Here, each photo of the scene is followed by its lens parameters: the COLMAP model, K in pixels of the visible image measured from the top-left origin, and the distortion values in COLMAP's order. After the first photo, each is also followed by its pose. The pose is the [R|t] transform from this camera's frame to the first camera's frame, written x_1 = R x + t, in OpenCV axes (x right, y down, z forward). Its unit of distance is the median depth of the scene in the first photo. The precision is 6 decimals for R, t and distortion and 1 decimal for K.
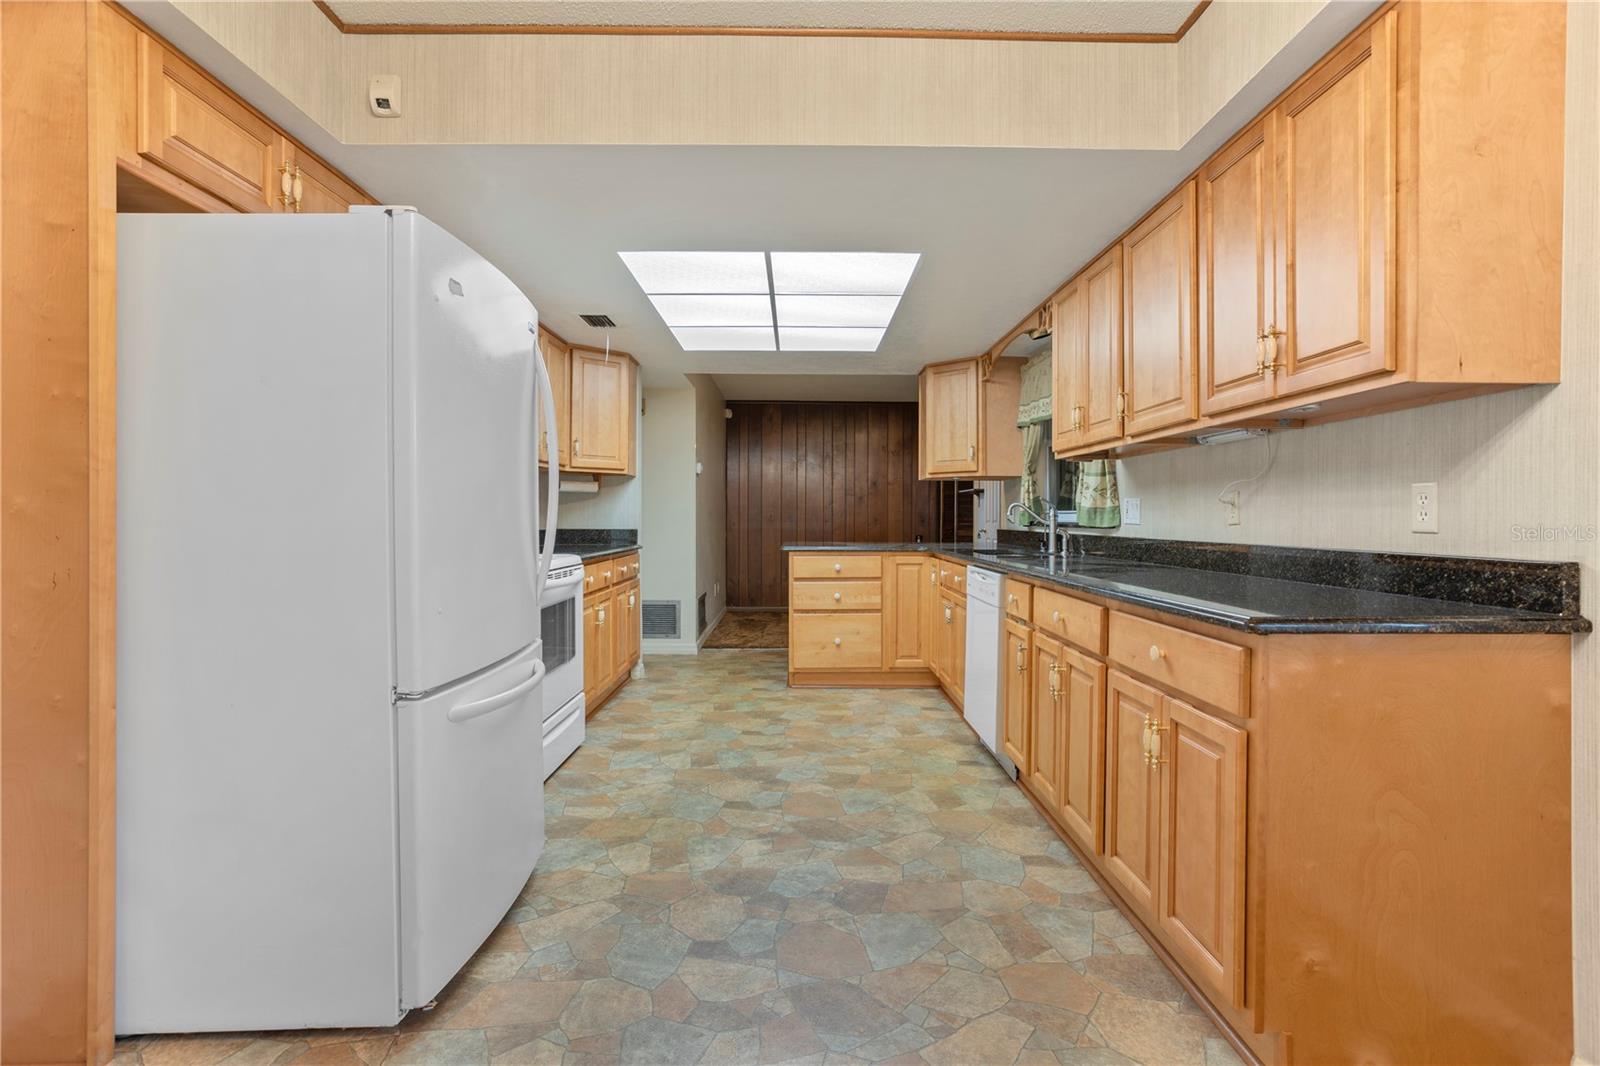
lens RADIAL K [[780.9, 0, 815.7], [0, 780.9, 518.5], [0, 0, 1]] dist [-0.049346, 0.034150]
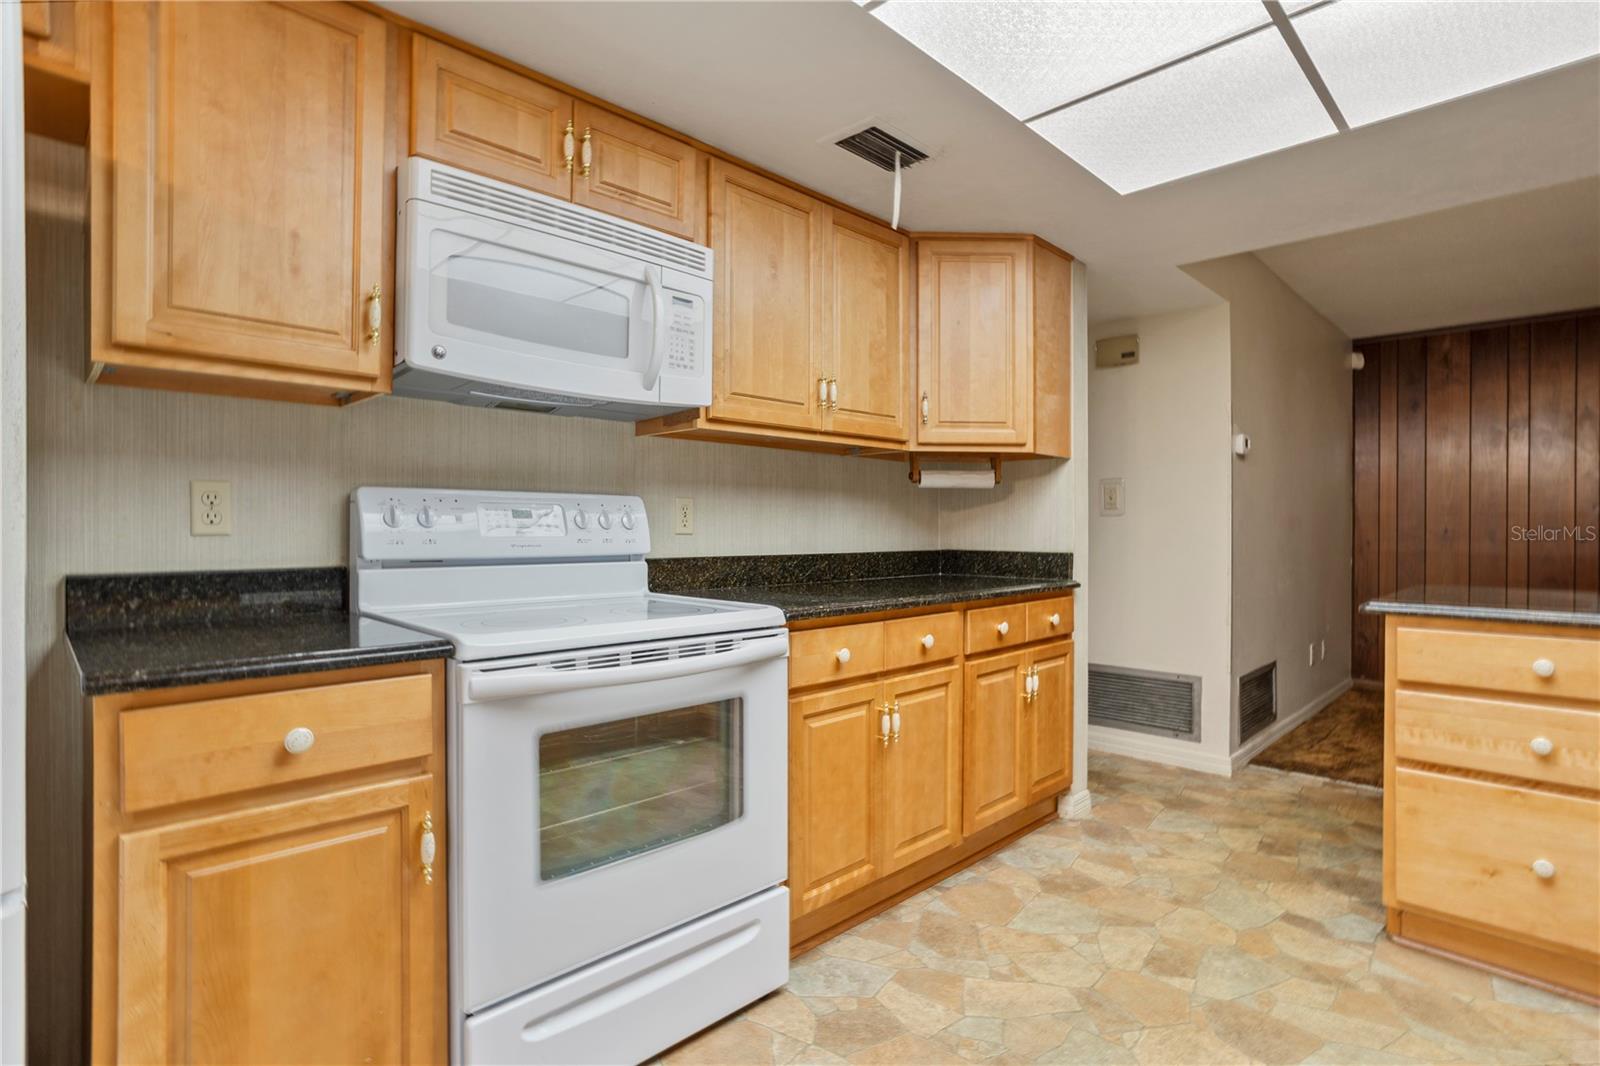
lens RADIAL K [[798.8, 0, 807.8], [0, 798.8, 528.6], [0, 0, 1]] dist [-0.056418, 0.034856]
pose [[0.696680, 0.001177, -0.717381, 0.049482], [-0.004191, 0.999988, -0.002430, -0.001341], [0.717370, 0.004699, 0.696676, 0.479015]]
